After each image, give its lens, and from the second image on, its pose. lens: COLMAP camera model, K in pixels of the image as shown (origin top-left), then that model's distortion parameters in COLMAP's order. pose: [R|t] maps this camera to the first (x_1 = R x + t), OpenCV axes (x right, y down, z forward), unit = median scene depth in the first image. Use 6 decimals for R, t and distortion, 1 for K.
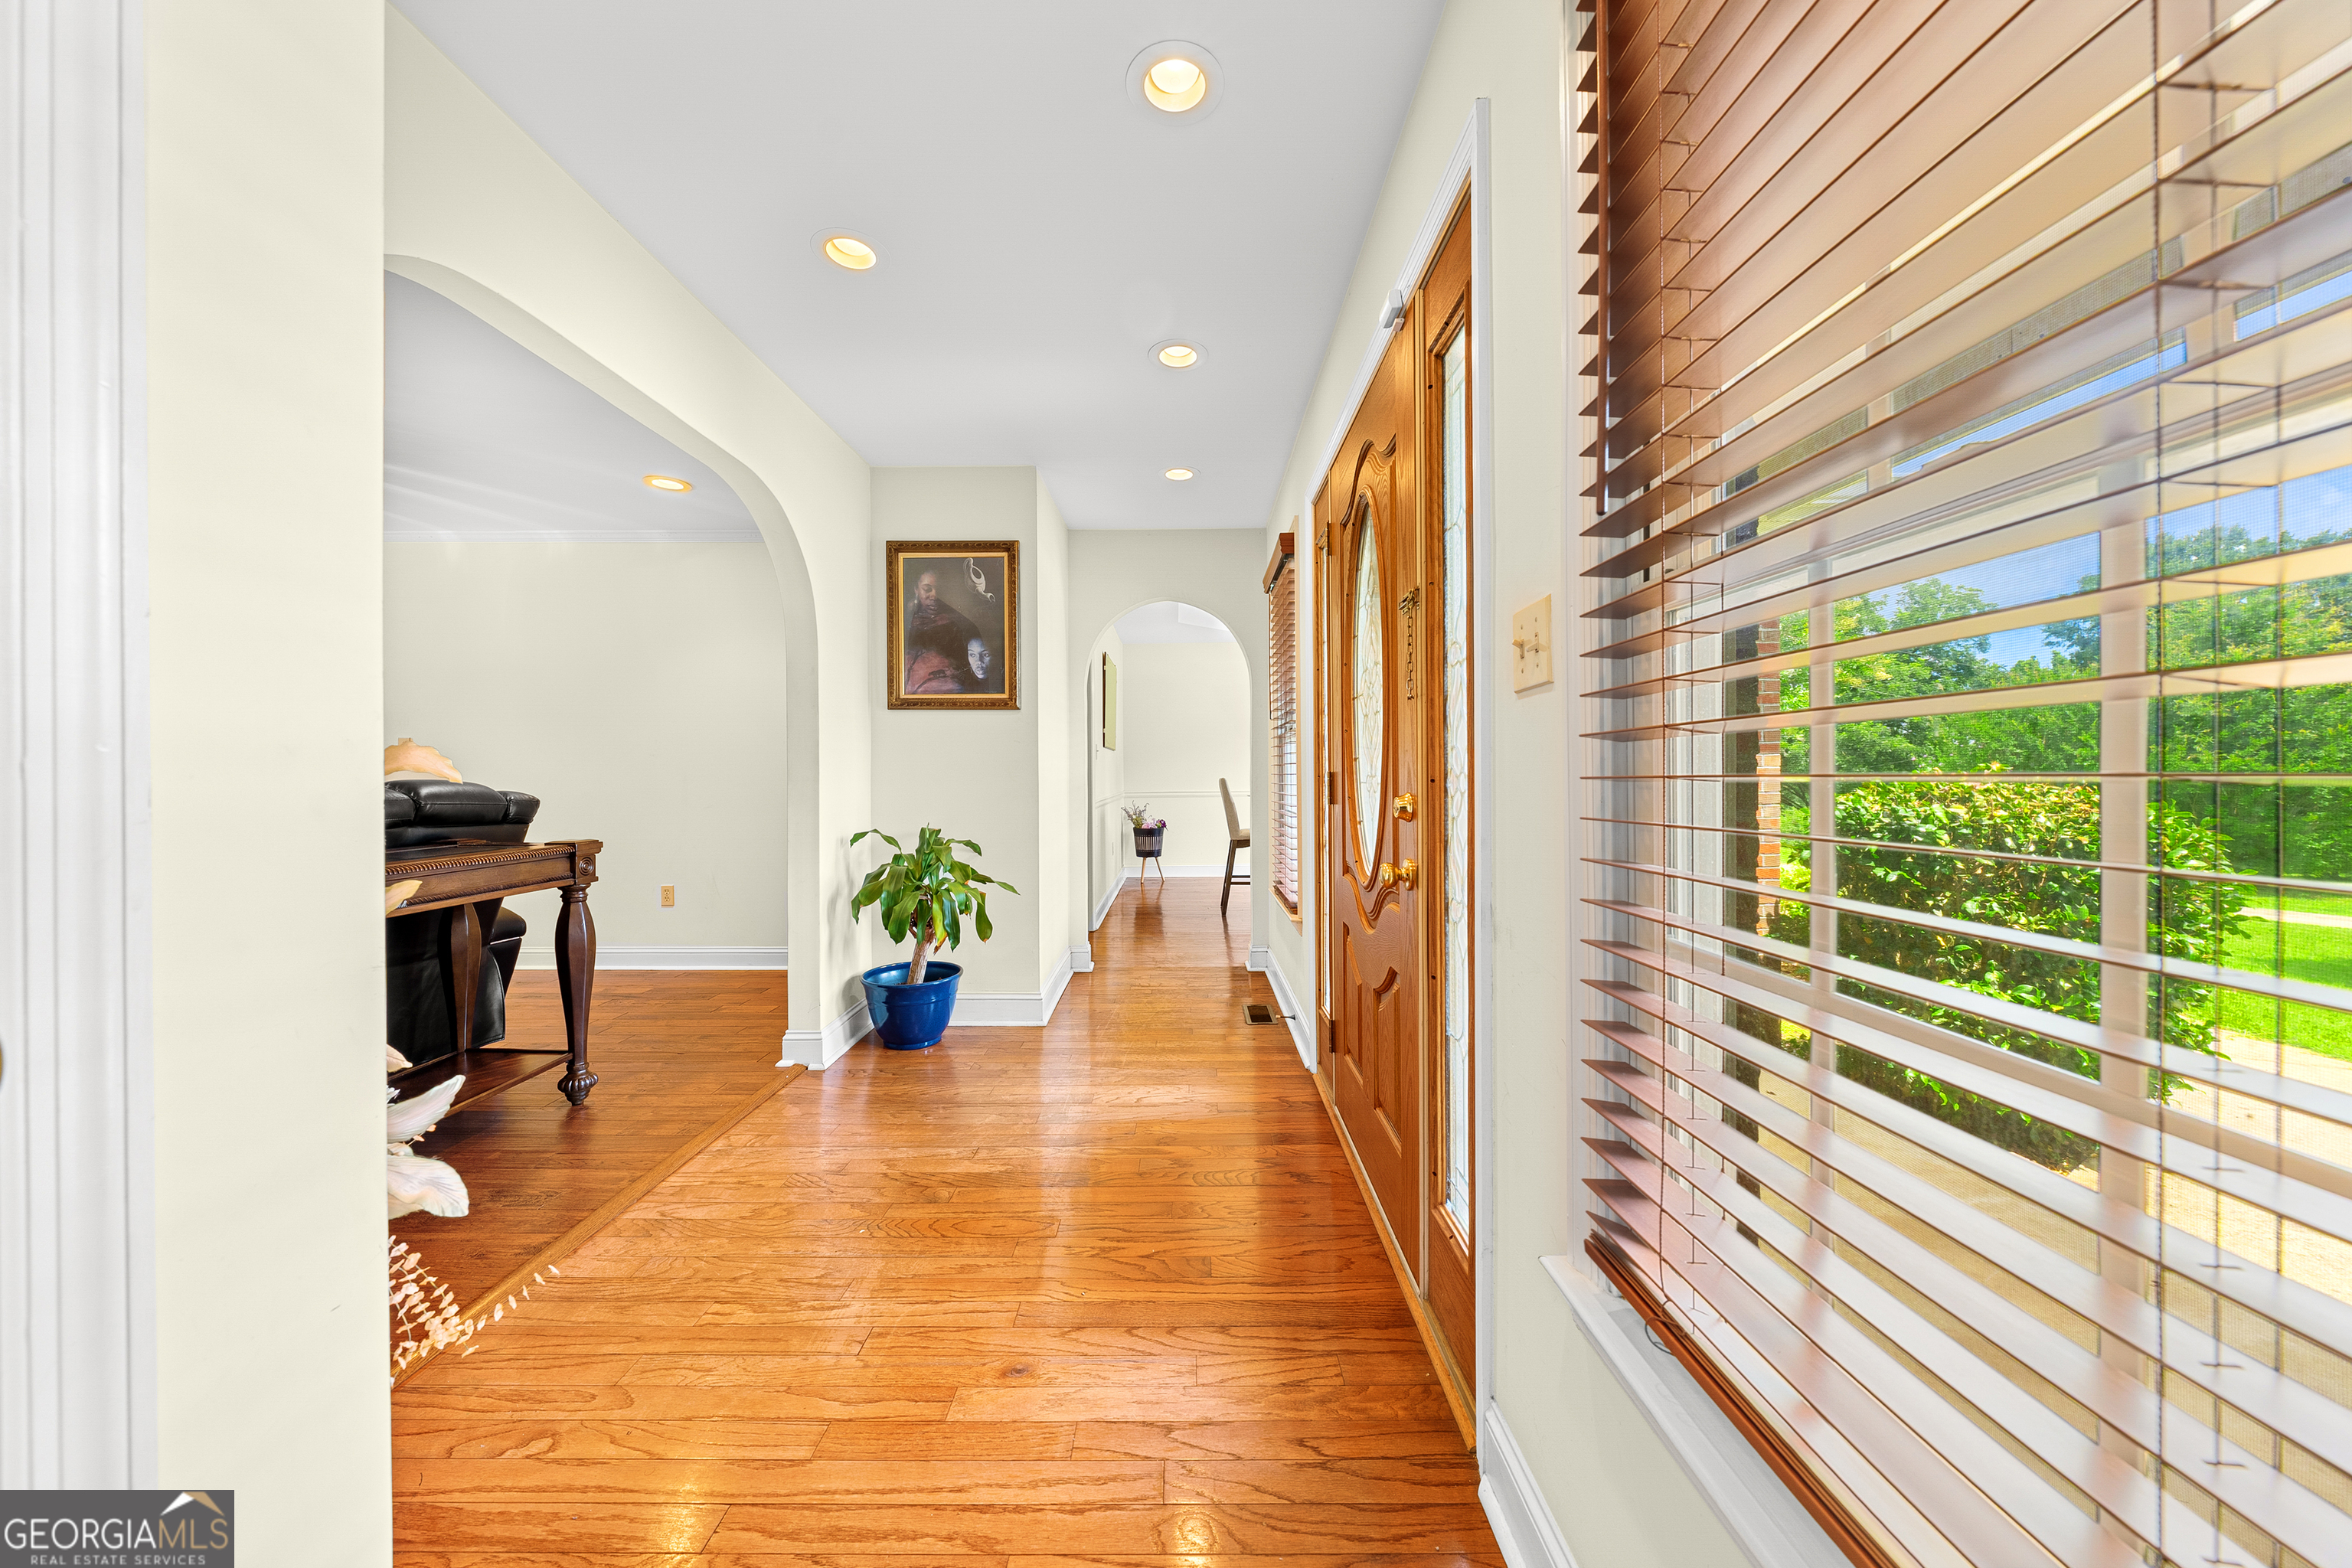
lens RADIAL K [[794.6, 0, 1182.3], [0, 794.6, 776.0], [0, 0, 1]] dist [0.002114, -0.000022]
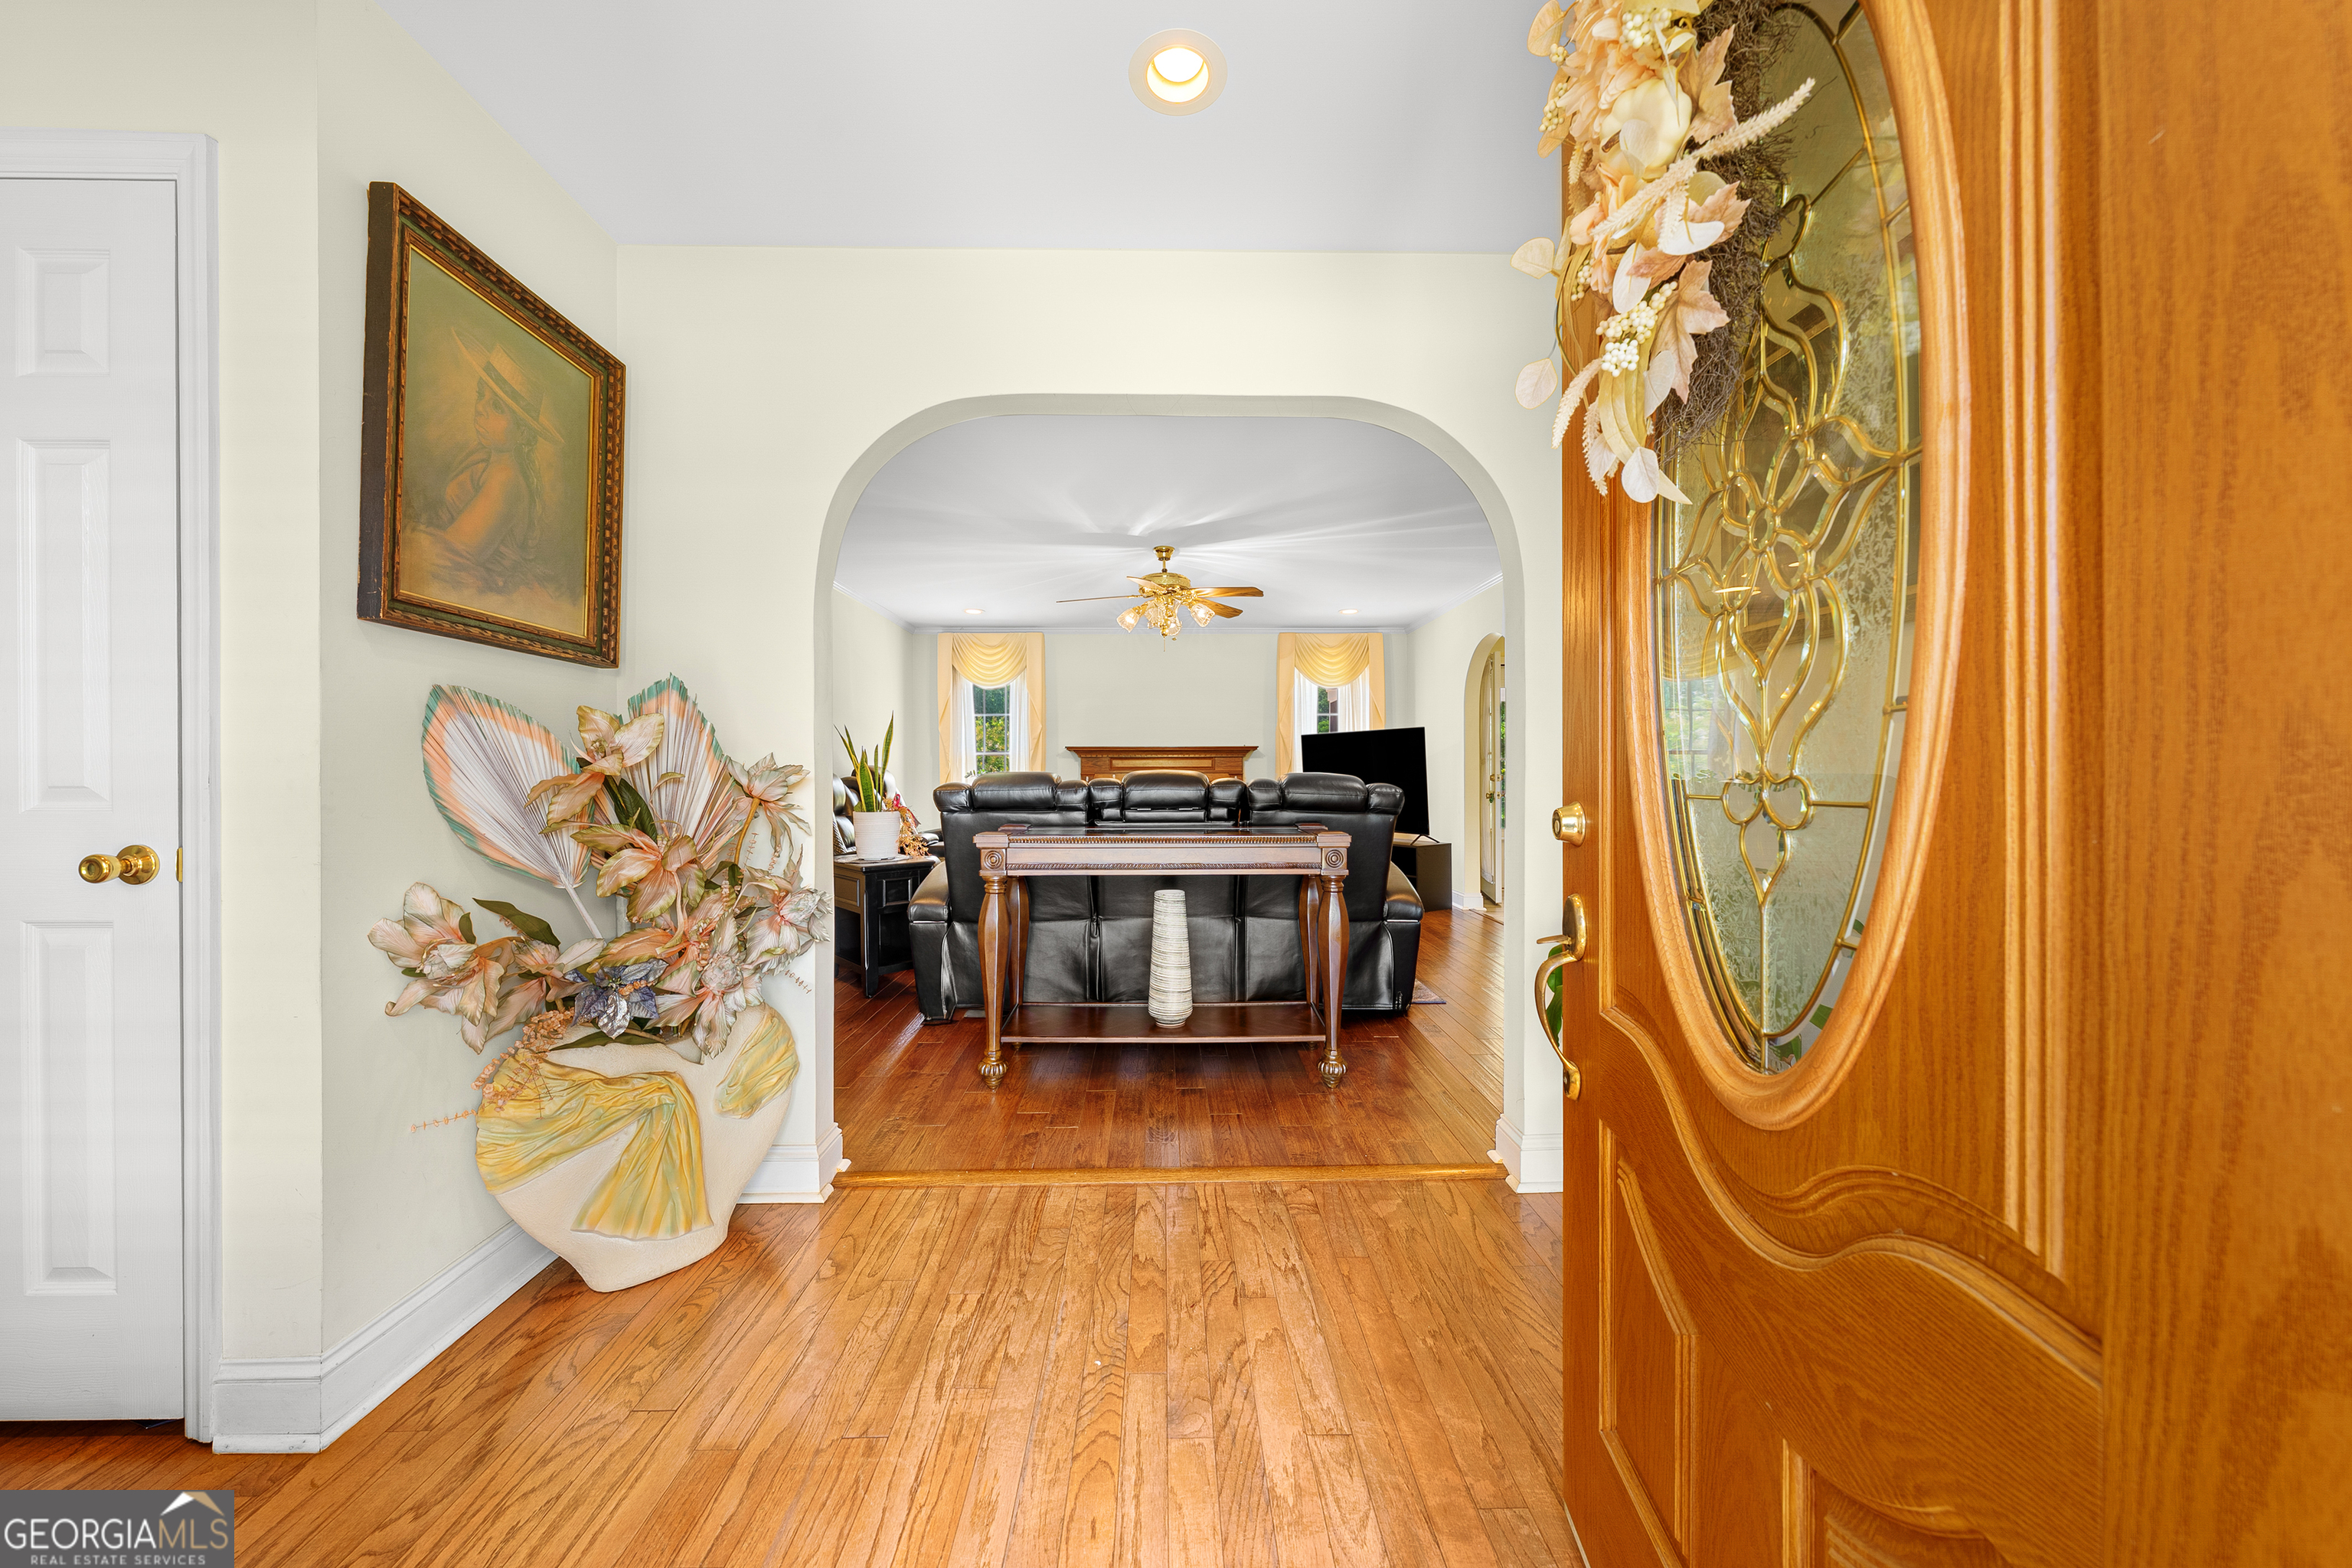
lens RADIAL K [[794.6, 0, 1182.7], [0, 794.6, 773.3], [0, 0, 1]] dist [0.002114, -0.000022]
pose [[0.035529, 0.009149, -0.999327, 0.323756], [-0.005110, 0.999947, 0.008973, -0.007720], [0.999356, 0.004788, 0.035574, 0.924405]]
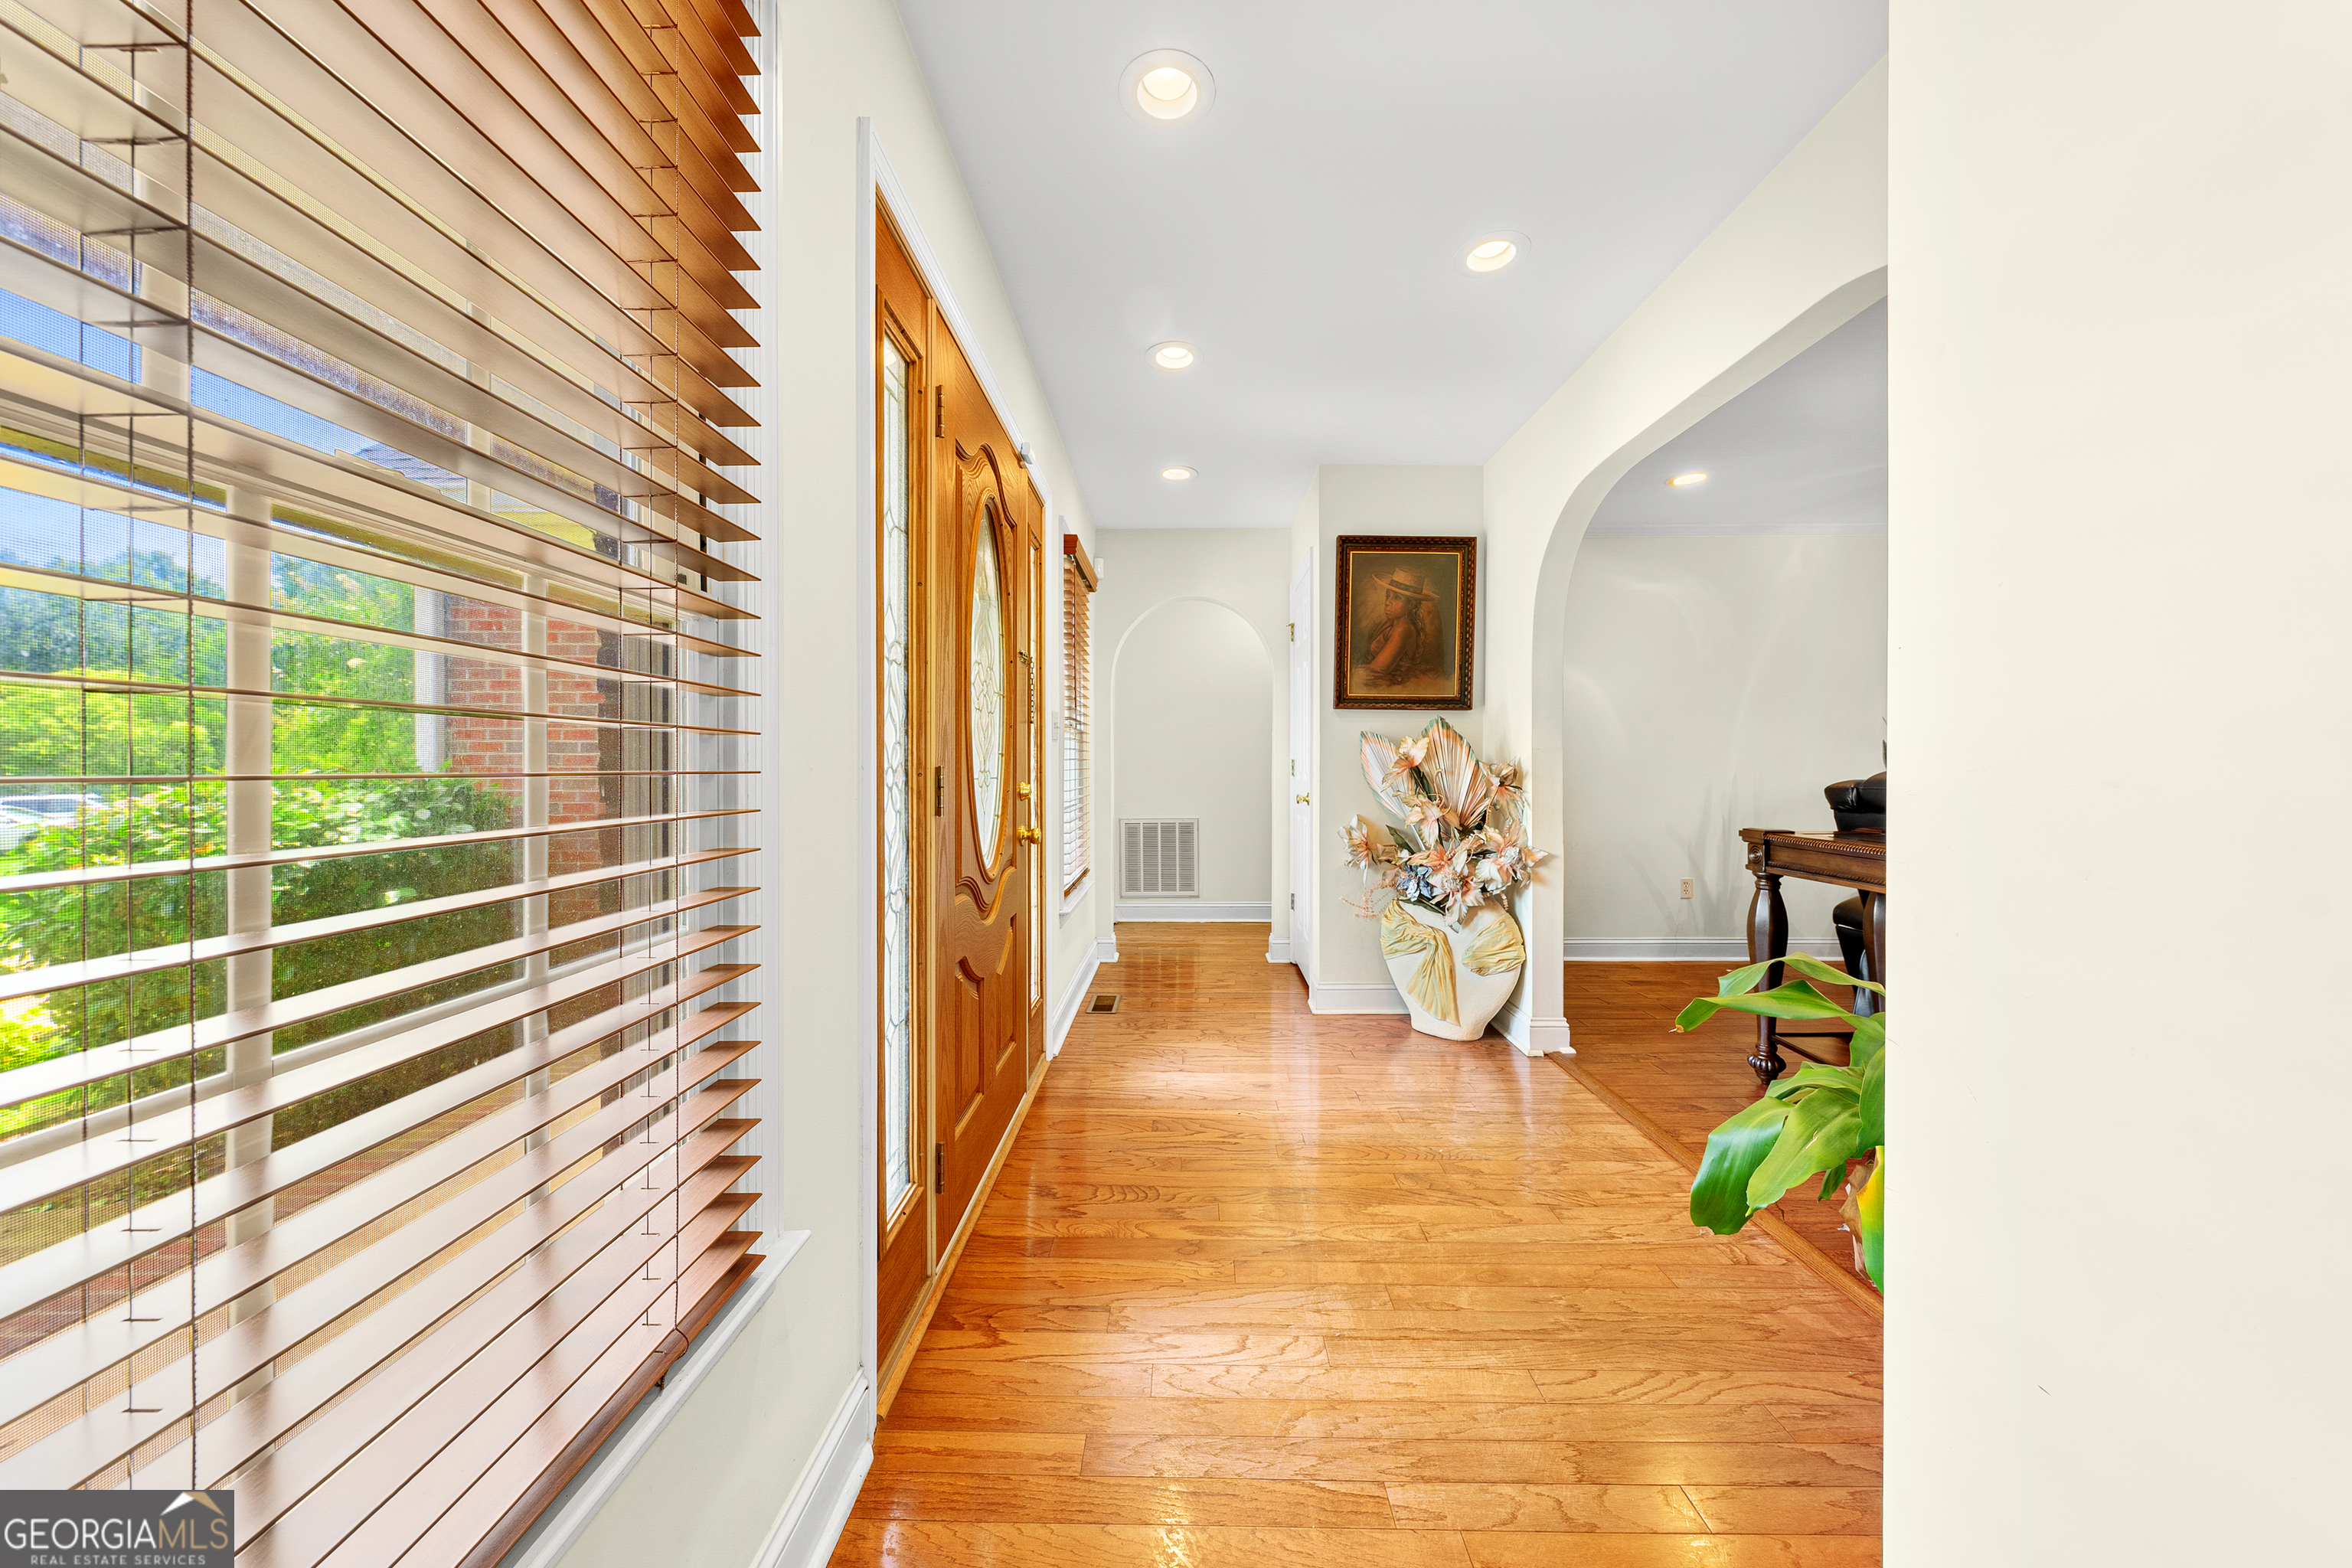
lens RADIAL K [[794.6, 0, 1178.6], [0, 794.6, 772.5], [0, 0, 1]] dist [0.002114, -0.000022]
pose [[-0.999975, 0.005062, 0.004981, -0.016680], [0.005100, 0.999959, 0.007456, -0.003779], [-0.004943, 0.007482, -0.999960, 1.919930]]
